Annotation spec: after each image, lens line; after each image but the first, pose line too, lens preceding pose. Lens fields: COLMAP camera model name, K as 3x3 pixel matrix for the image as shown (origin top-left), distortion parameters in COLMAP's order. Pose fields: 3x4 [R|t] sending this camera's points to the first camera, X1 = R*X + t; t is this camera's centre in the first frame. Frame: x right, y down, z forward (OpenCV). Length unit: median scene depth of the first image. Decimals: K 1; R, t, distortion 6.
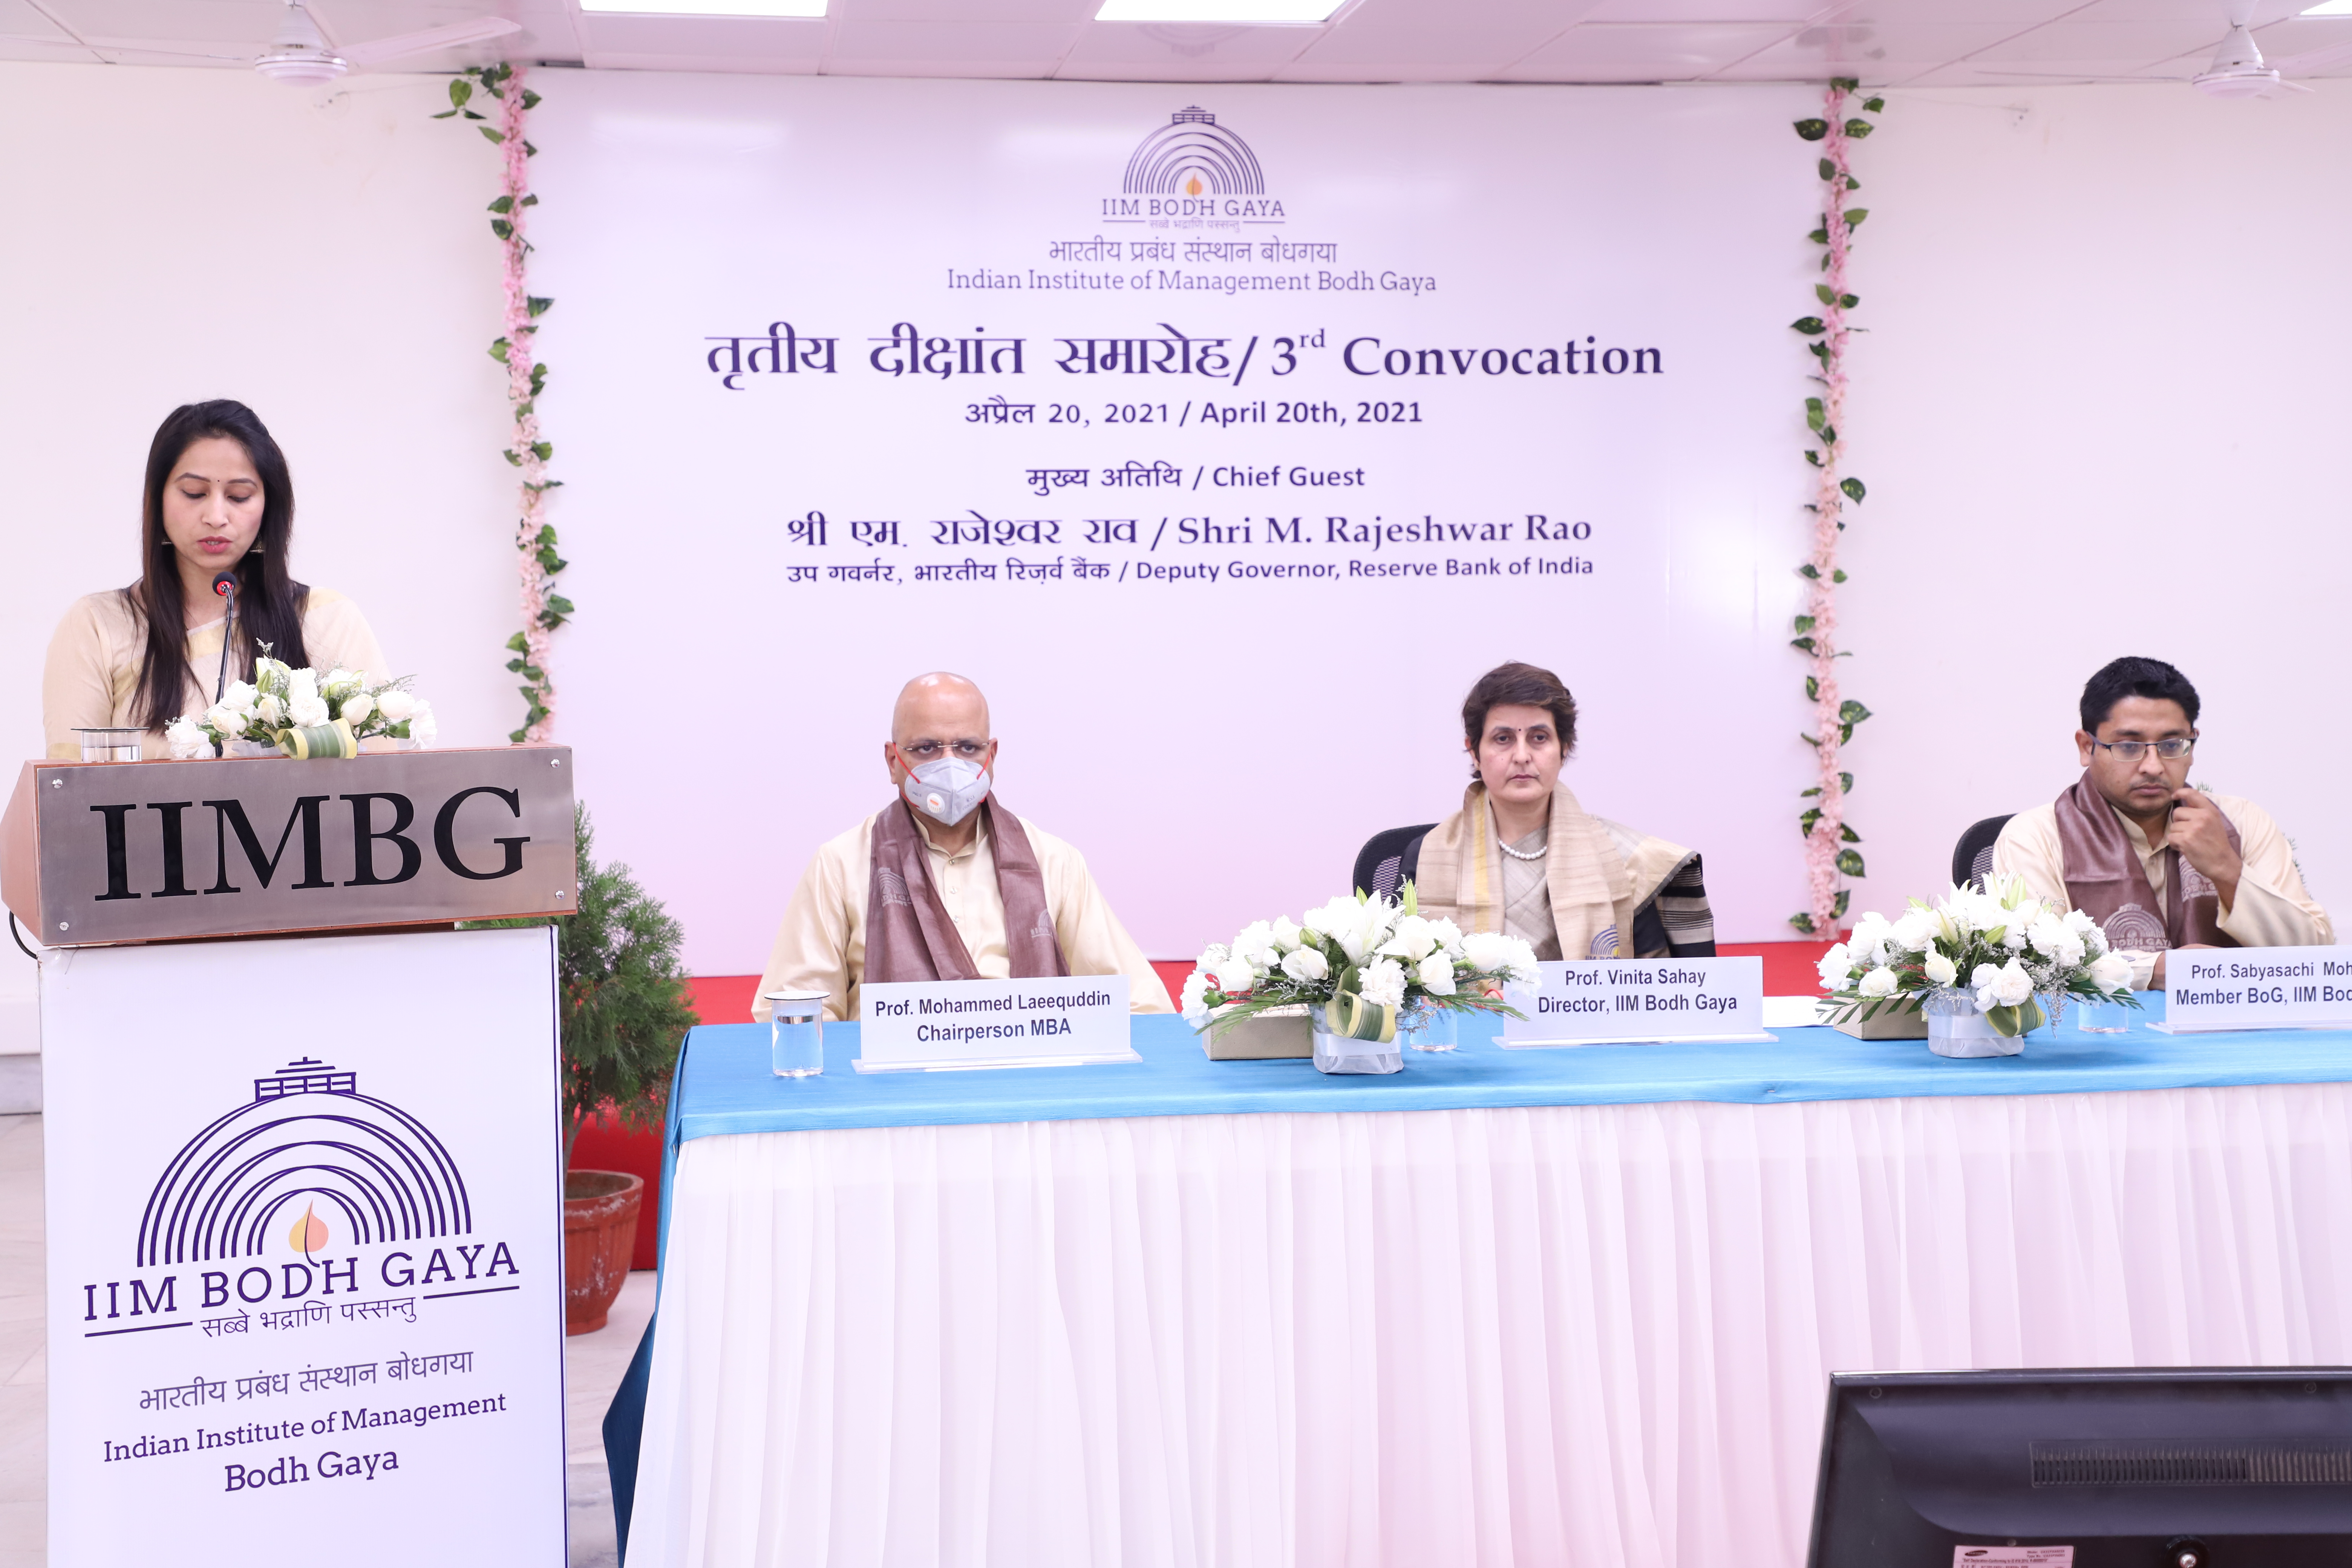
lens RADIAL K [[3256.1, 0, 1174.9], [0, 3256.1, 795.6], [0, 0, 1]] dist [0.189401, 0.068728]
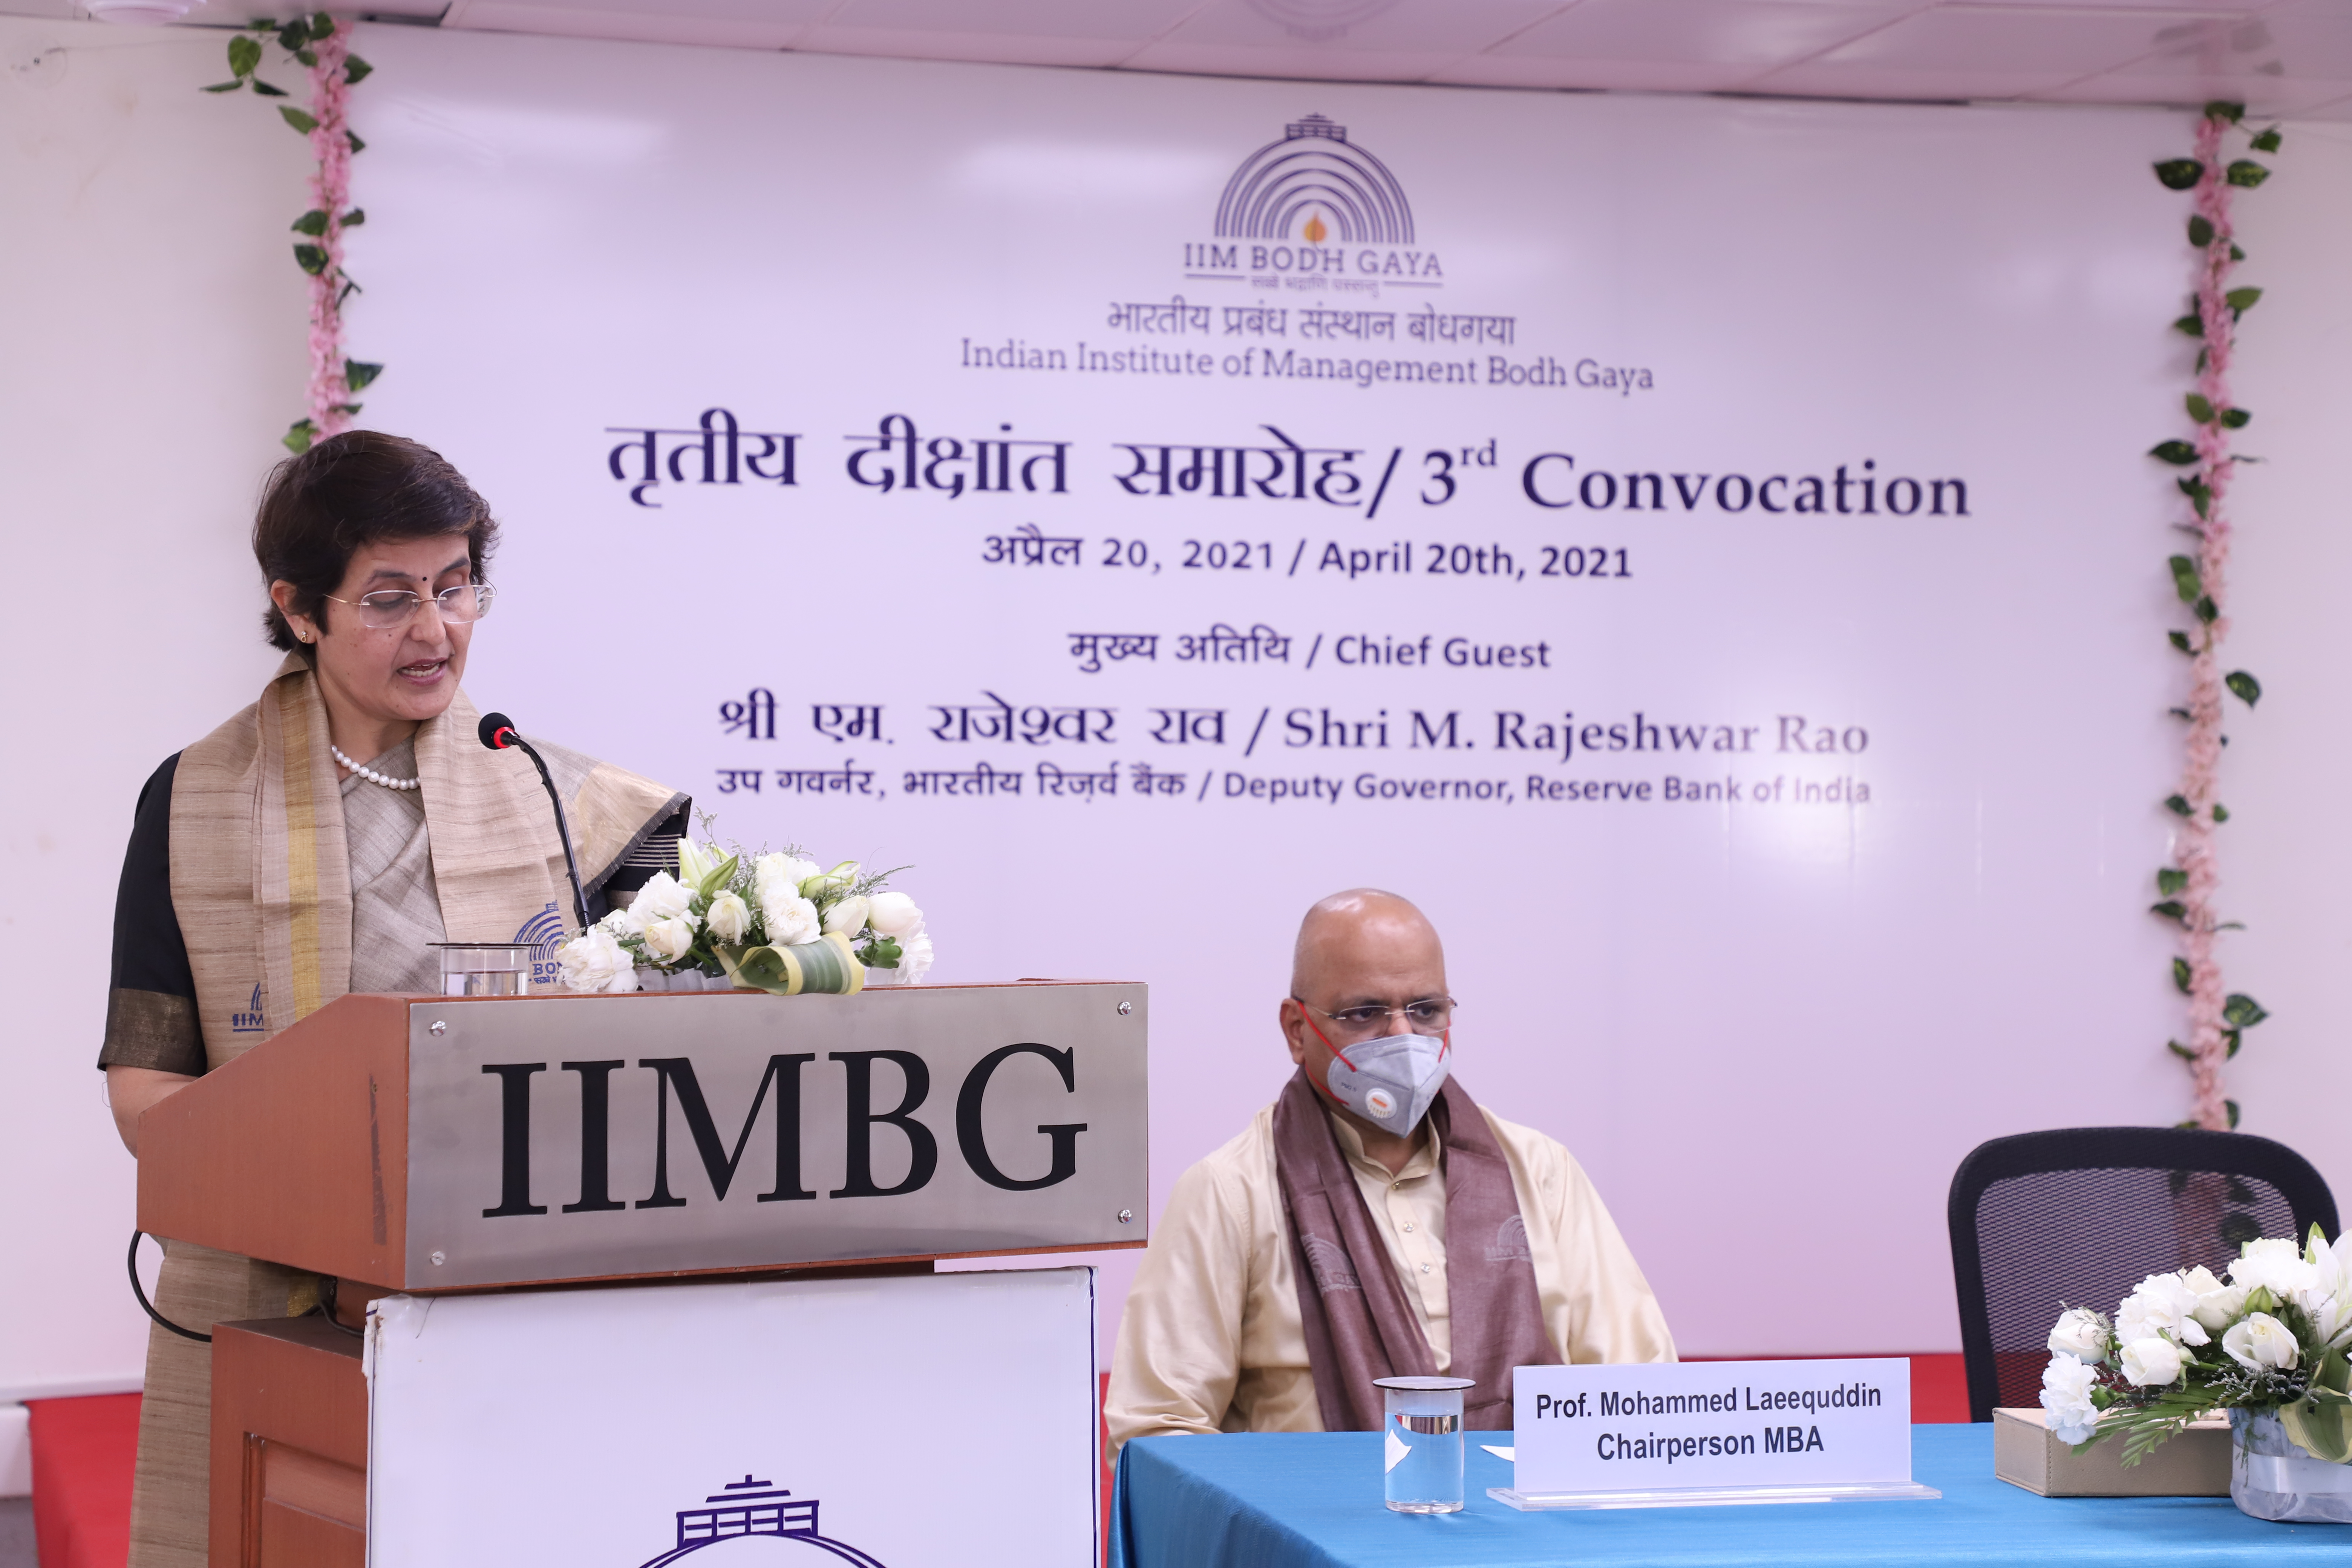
lens RADIAL K [[4626.7, 0, 1176.0], [0, 4626.7, 784.0], [0, 0, 1]] dist [0.376254, 0.179684]
pose [[0.993536, 0.016296, 0.112339, -0.131878], [-0.007159, 0.996666, -0.081270, 0.009333], [-0.113289, 0.079940, 0.990341, 0.047813]]
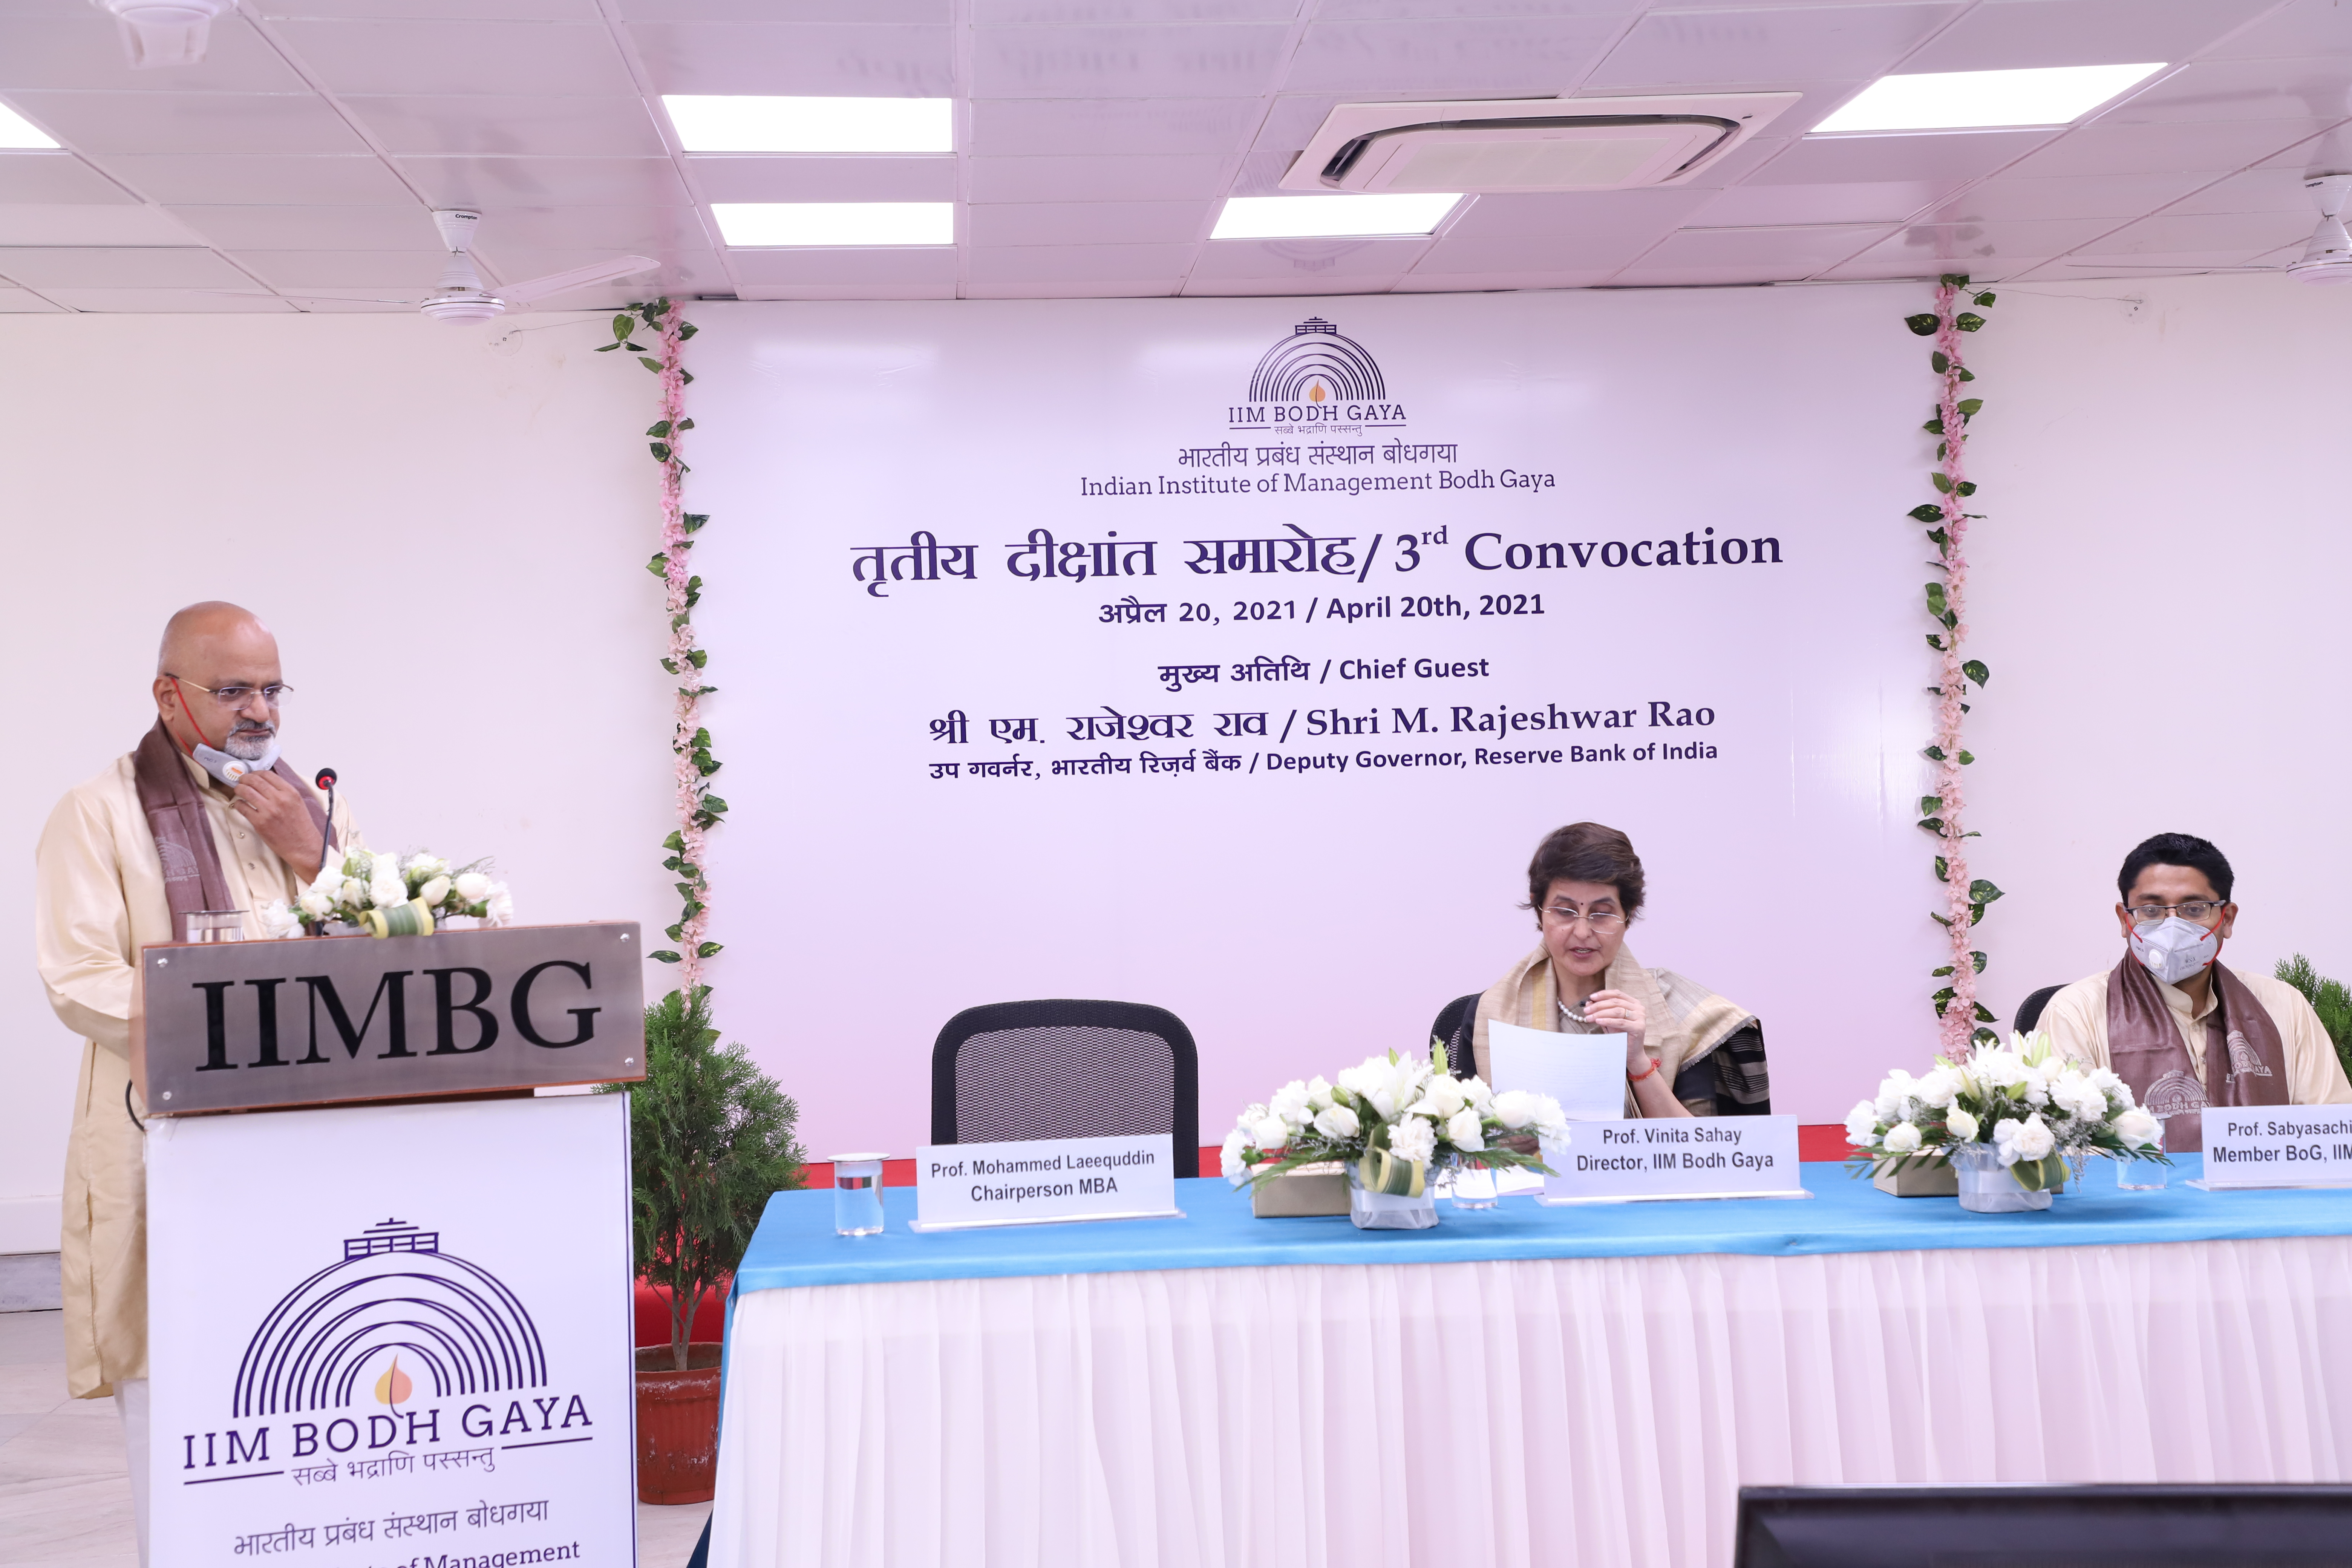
lens RADIAL K [[3234.8, 0, 1170.4], [0, 3234.8, 795.2], [0, 0, 1]] dist [0.181733, 0.099921]
pose [[0.997465, -0.015732, -0.069398, 0.029057], [0.011332, 0.997927, -0.063346, 0.006017], [0.070251, 0.062399, 0.995576, -0.019934]]
